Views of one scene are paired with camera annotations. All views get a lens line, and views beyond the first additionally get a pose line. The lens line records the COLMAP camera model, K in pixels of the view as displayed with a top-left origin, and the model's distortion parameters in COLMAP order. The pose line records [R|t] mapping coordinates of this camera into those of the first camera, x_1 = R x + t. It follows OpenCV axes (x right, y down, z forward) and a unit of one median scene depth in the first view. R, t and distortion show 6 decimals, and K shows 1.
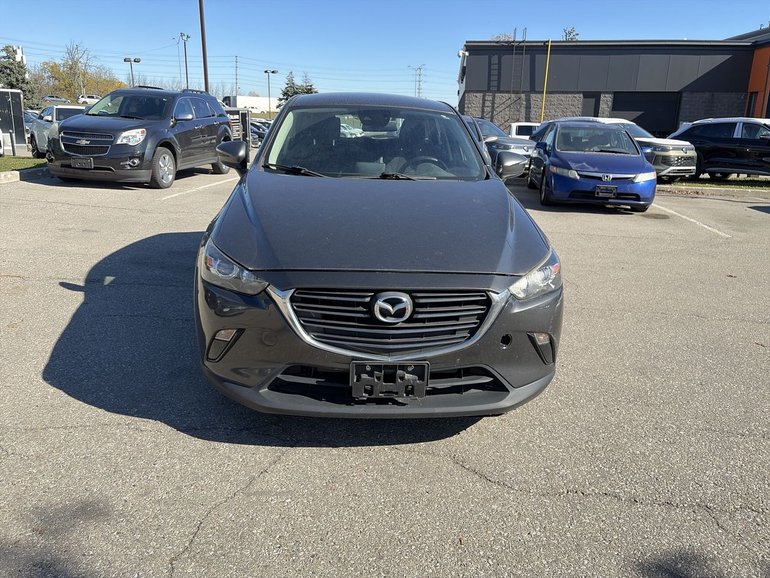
lens RADIAL K [[576.4, 0, 386.7], [0, 576.4, 271.6], [0, 0, 1]] dist [0.030542, -0.008500]
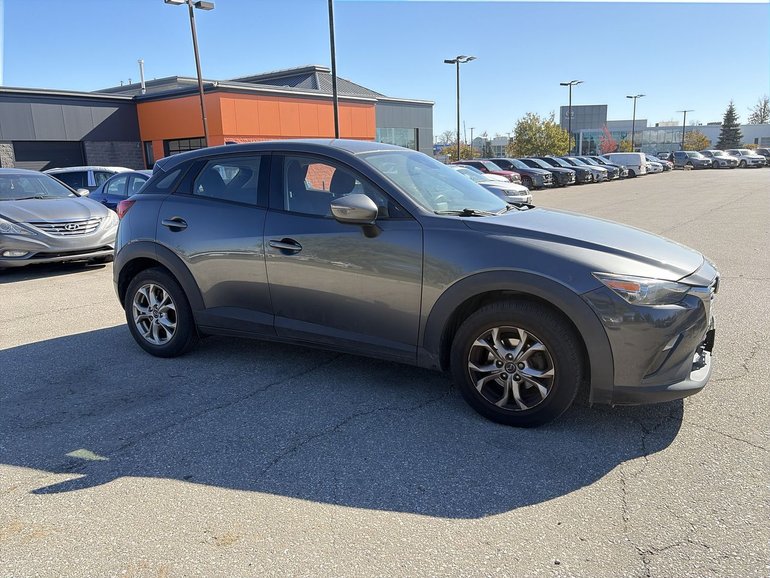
lens RADIAL K [[580.4, 0, 374.0], [0, 580.4, 288.0], [0, 0, 1]] dist [0.024089, -0.009939]
pose [[0.549294, -0.213830, 0.807807, -0.826885], [0.257044, 0.963071, 0.080143, -0.131658], [-0.795113, 0.163620, 0.583973, 0.427474]]
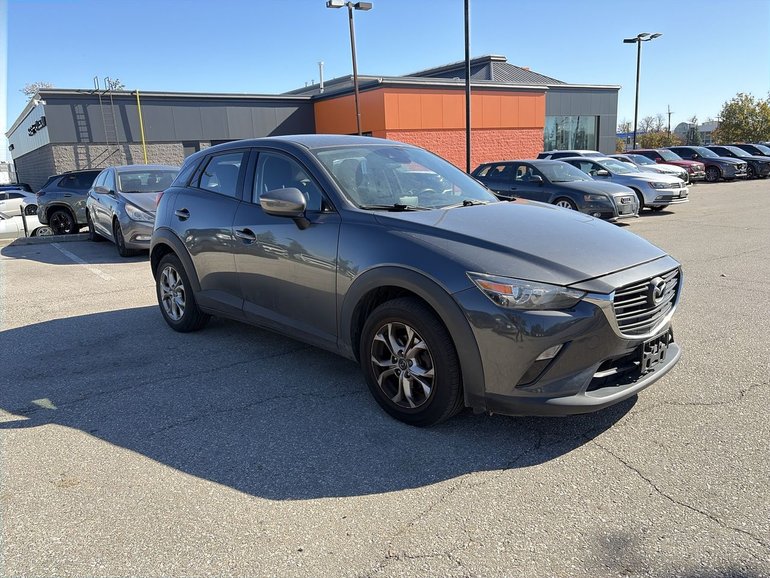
lens RADIAL K [[580.4, 0, 374.0], [0, 580.4, 288.0], [0, 0, 1]] dist [0.024089, -0.009939]
pose [[0.772286, -0.188218, 0.606752, -0.626117], [0.221693, 0.974906, 0.020246, -0.053259], [-0.595337, 0.118877, 0.794634, 0.186645]]
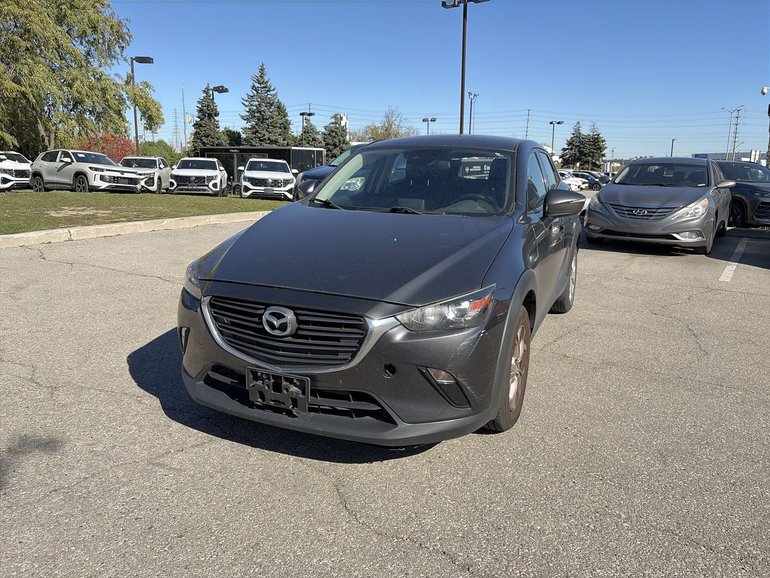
lens RADIAL K [[576.4, 0, 386.7], [0, 576.4, 271.6], [0, 0, 1]] dist [0.030542, -0.008500]
pose [[0.890679, 0.068440, -0.449451, 0.346394], [-0.105586, 0.992713, -0.058076, 0.005637], [0.442201, 0.099183, 0.891415, 0.057077]]
